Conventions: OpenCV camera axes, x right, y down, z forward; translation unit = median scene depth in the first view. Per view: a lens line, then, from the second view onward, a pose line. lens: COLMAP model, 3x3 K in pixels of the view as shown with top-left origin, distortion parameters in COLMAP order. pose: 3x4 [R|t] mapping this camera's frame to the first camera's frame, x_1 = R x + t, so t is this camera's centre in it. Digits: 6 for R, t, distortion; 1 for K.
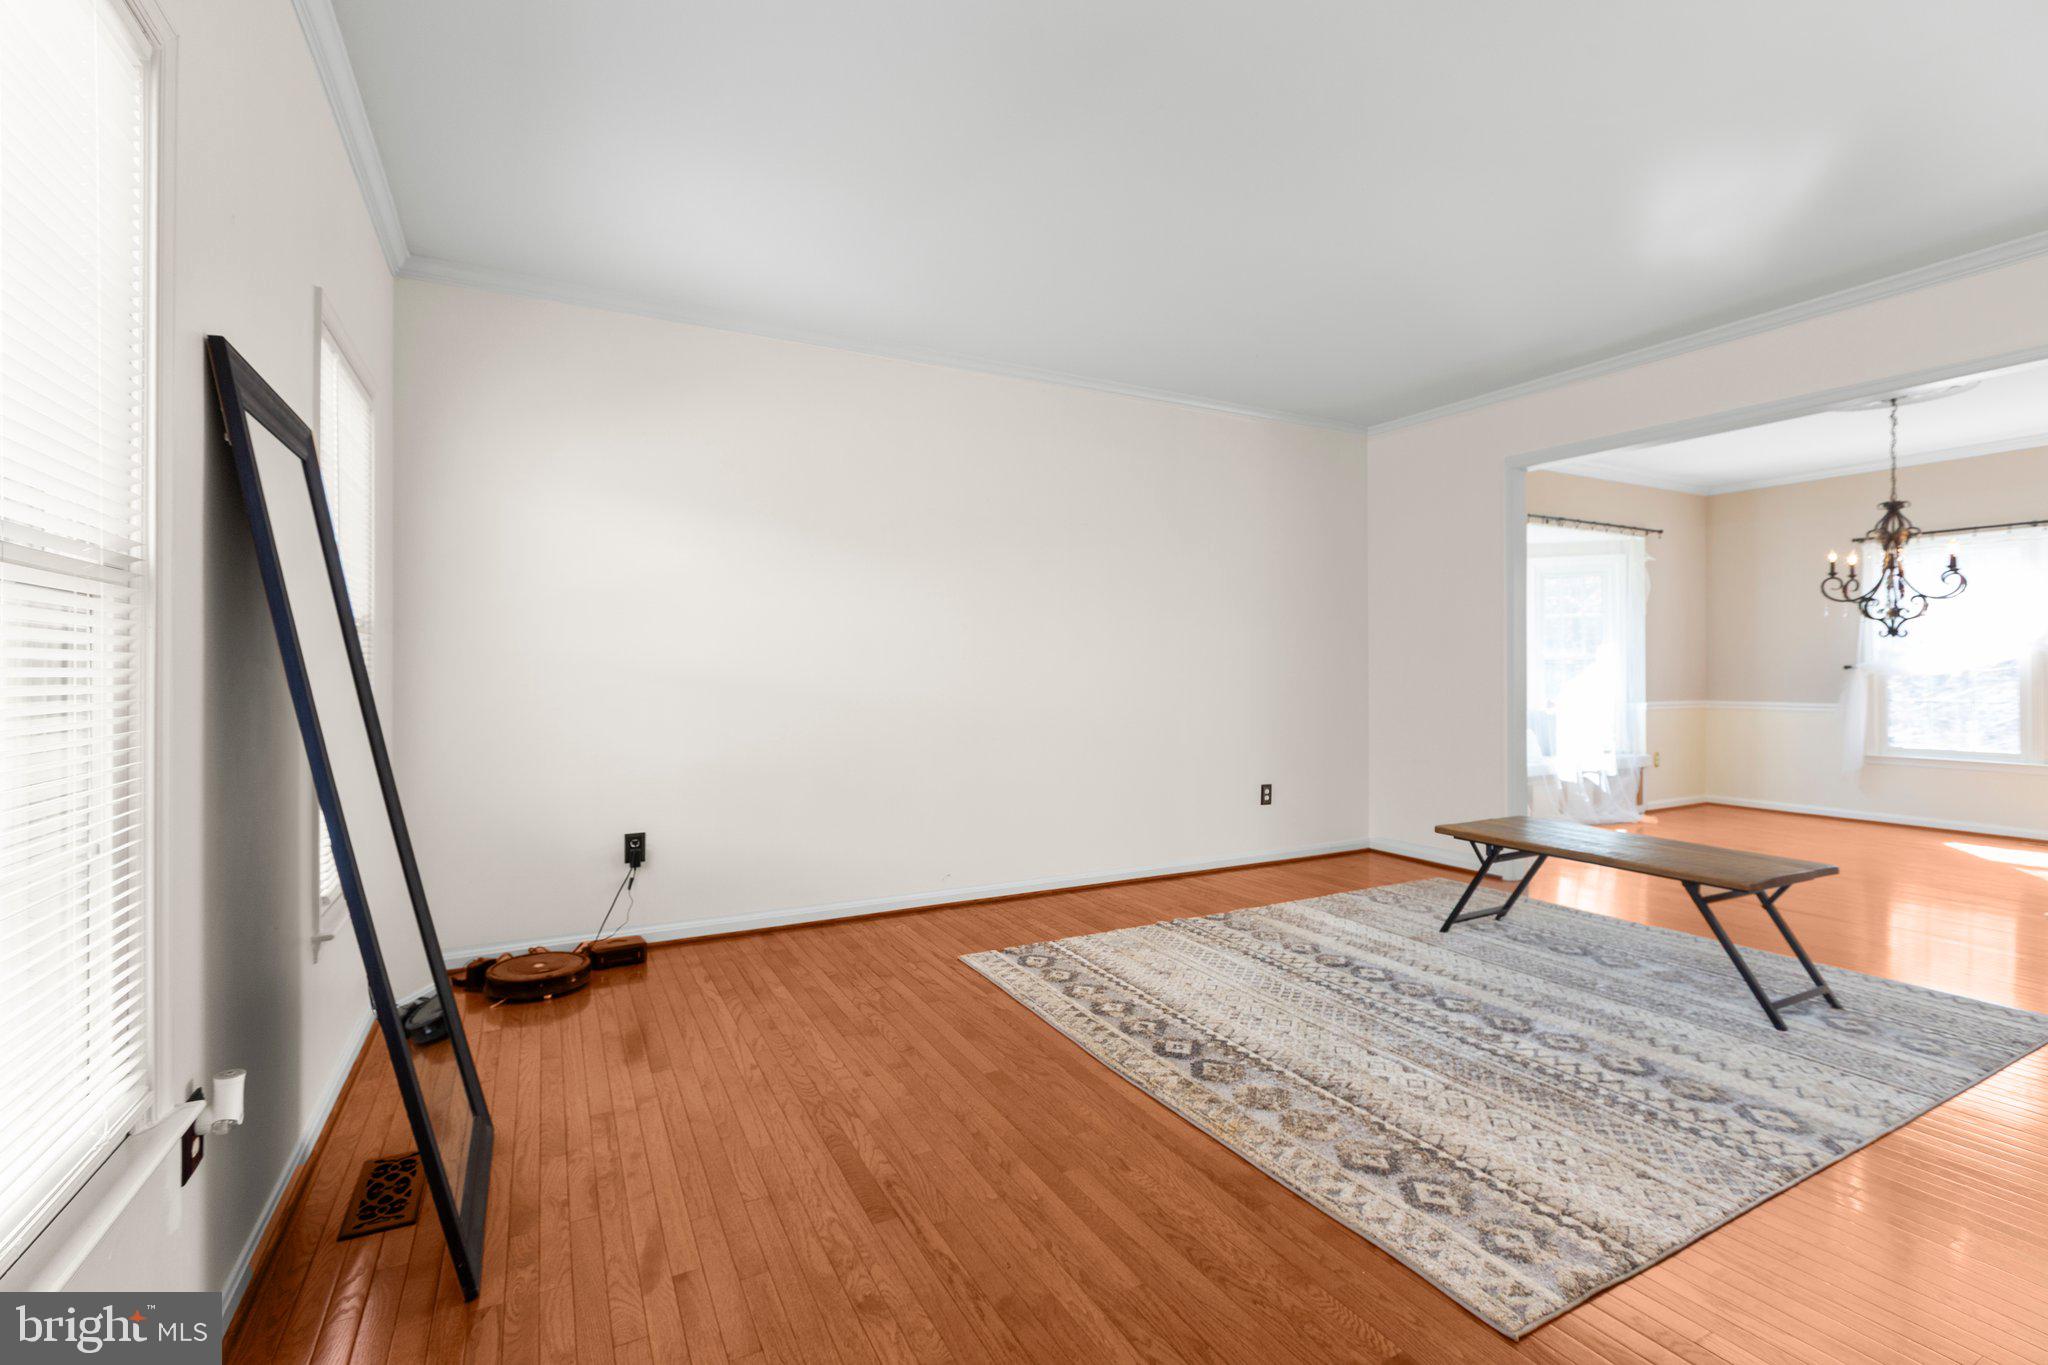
lens RADIAL K [[906.8, 0, 1023.2], [0, 906.8, 662.2], [0, 0, 1]] dist [0.001013, 0.000418]
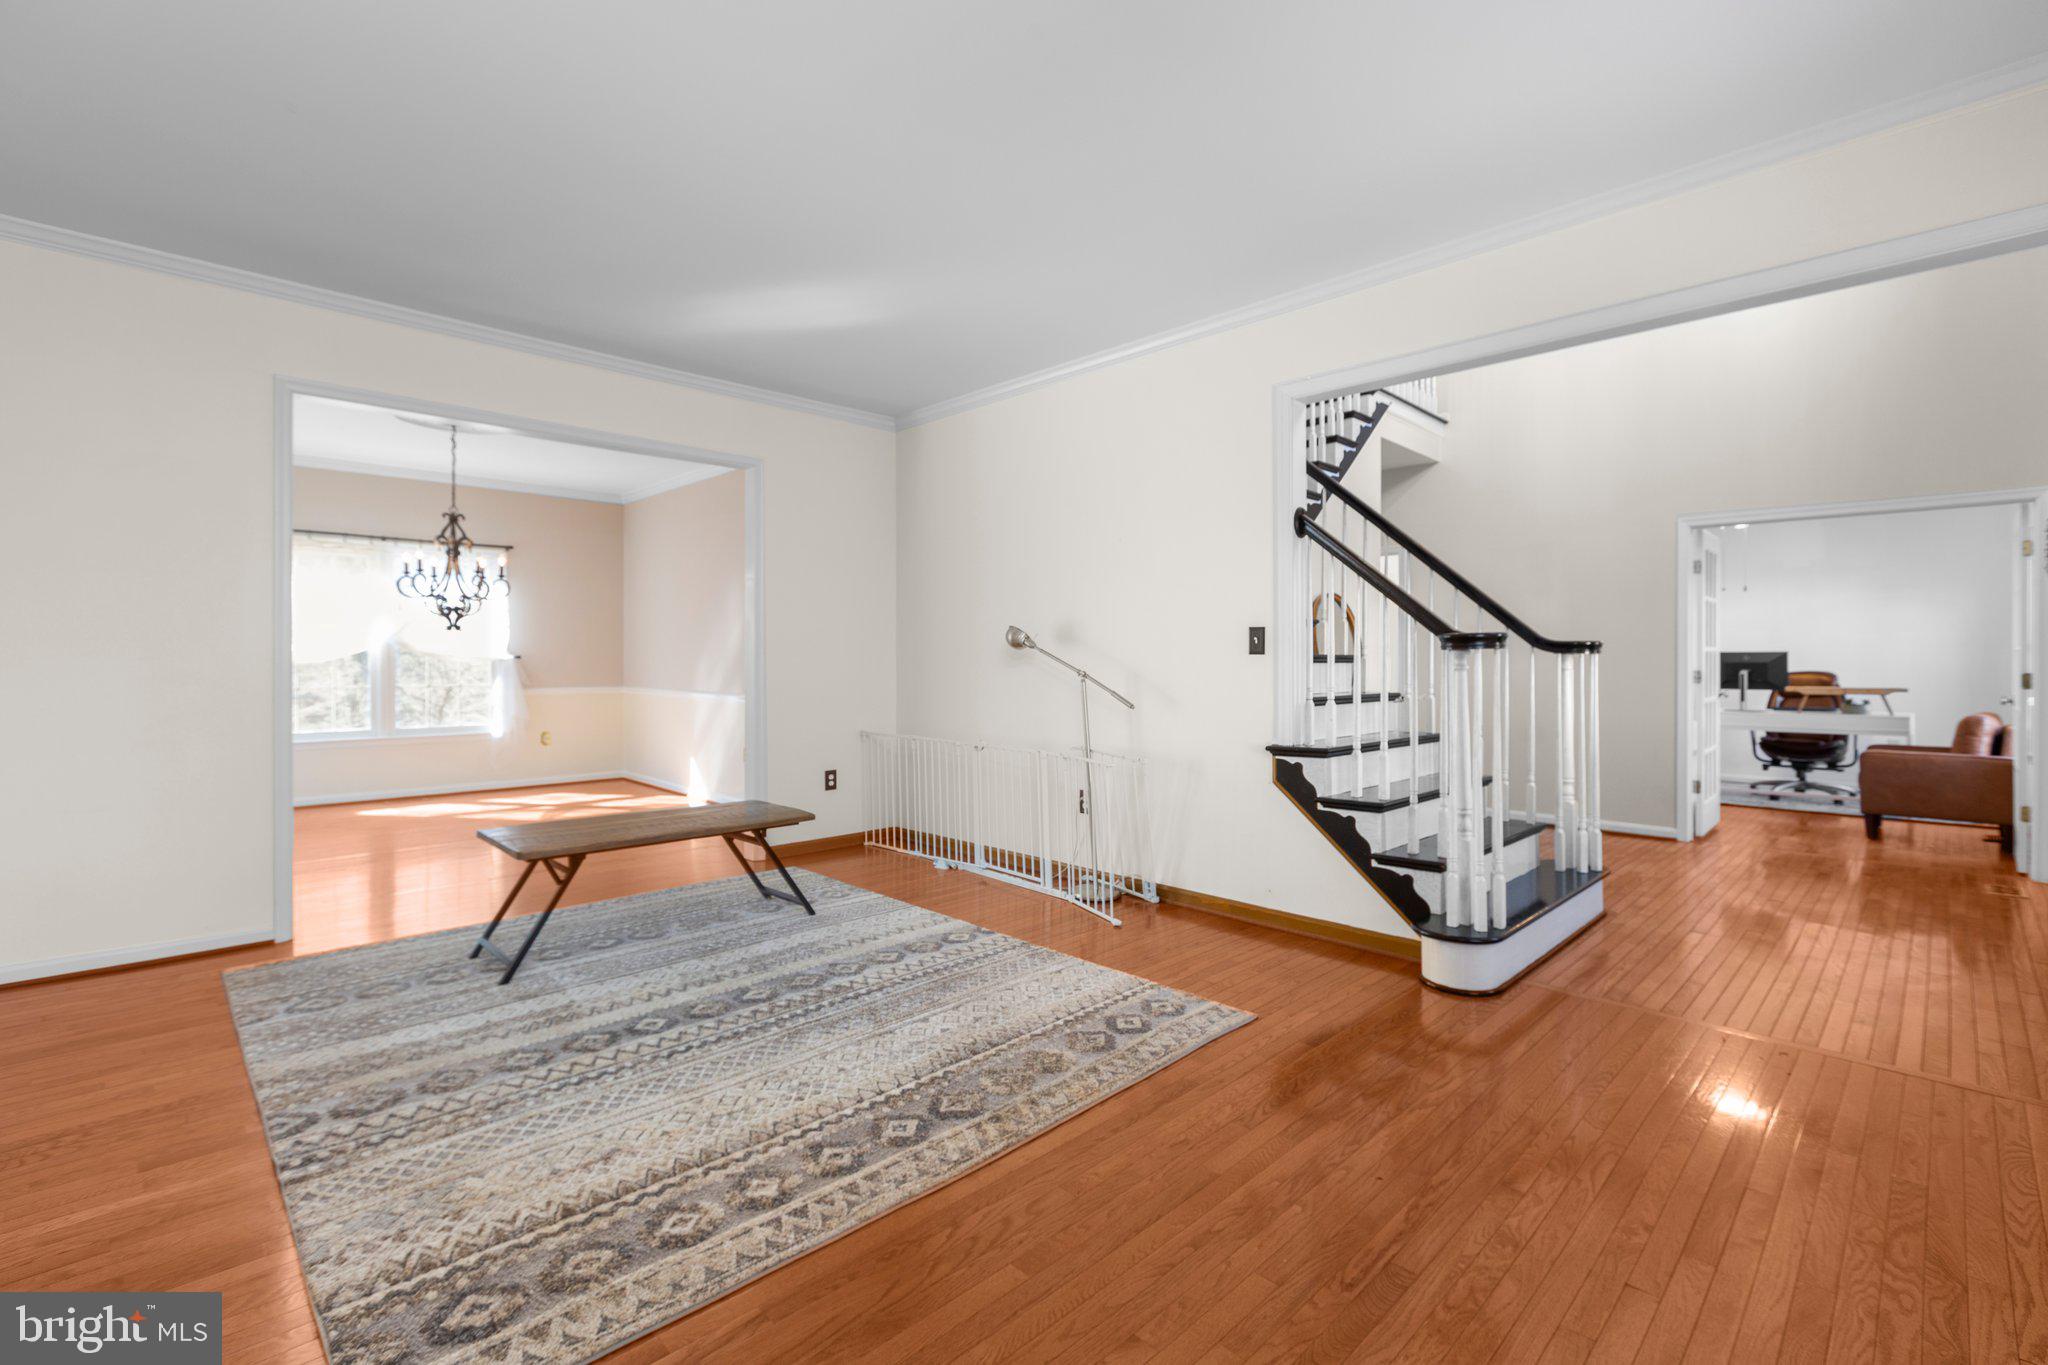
lens RADIAL K [[906.8, 0, 1023.2], [0, 906.8, 662.2], [0, 0, 1]] dist [0.001013, 0.000418]
pose [[-0.277496, -0.004468, 0.960716, -0.567580], [-0.008333, 0.999963, 0.002244, 0.006038], [-0.960691, -0.007383, -0.277523, 1.005224]]
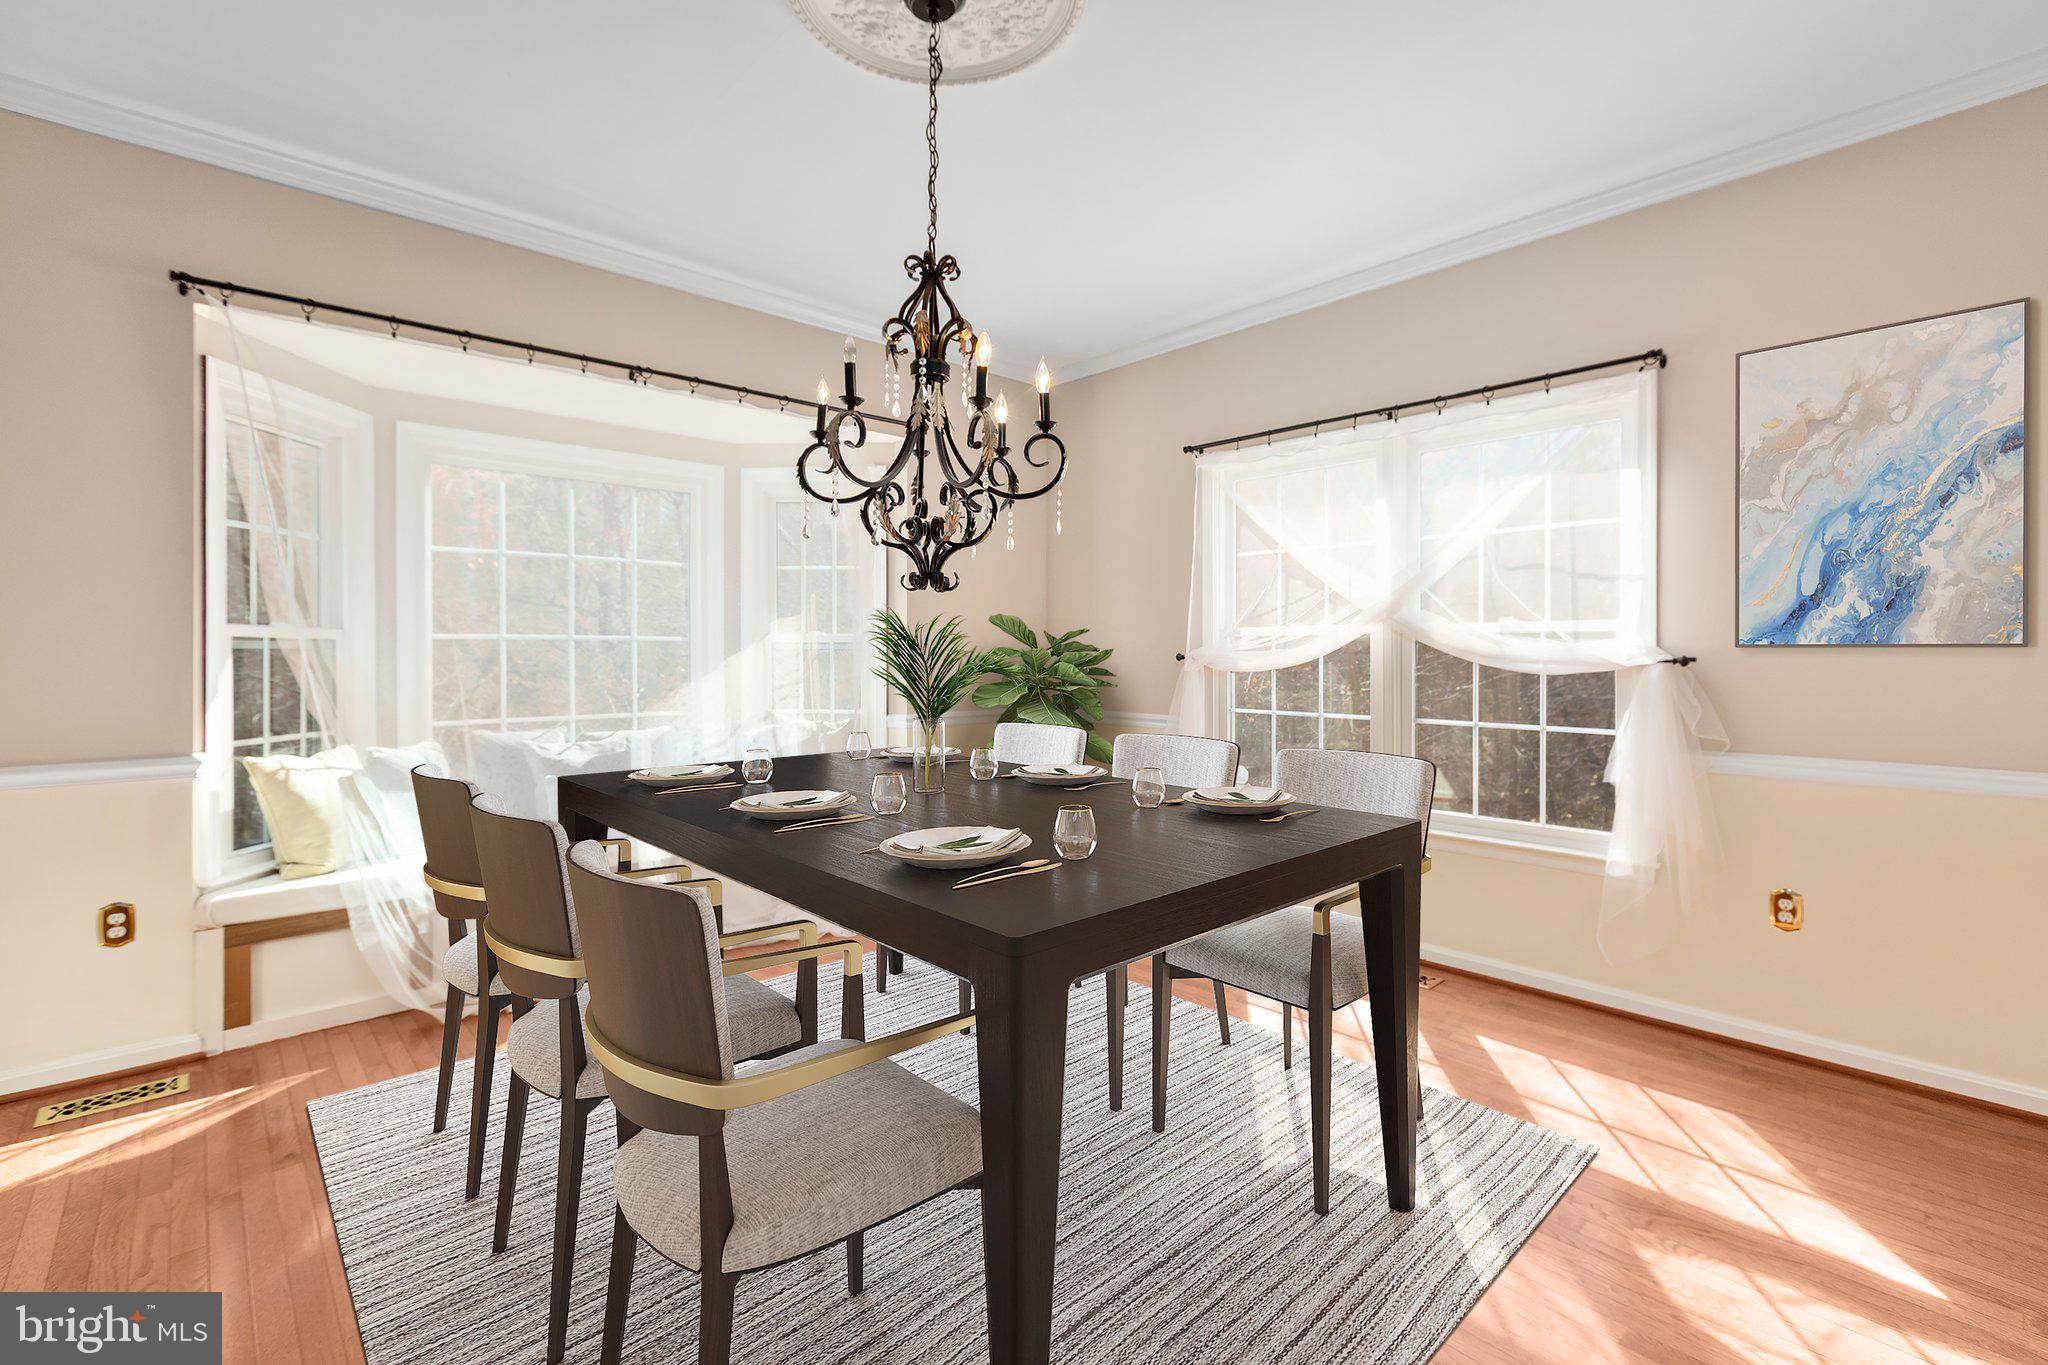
lens RADIAL K [[906.8, 0, 1023.2], [0, 906.8, 662.2], [0, 0, 1]] dist [0.001013, 0.000418]
pose [[0.967923, -0.006417, 0.251166, 1.442594], [0.003596, 0.999925, 0.011690, 0.001883], [-0.251222, -0.010412, 0.967873, 0.952756]]
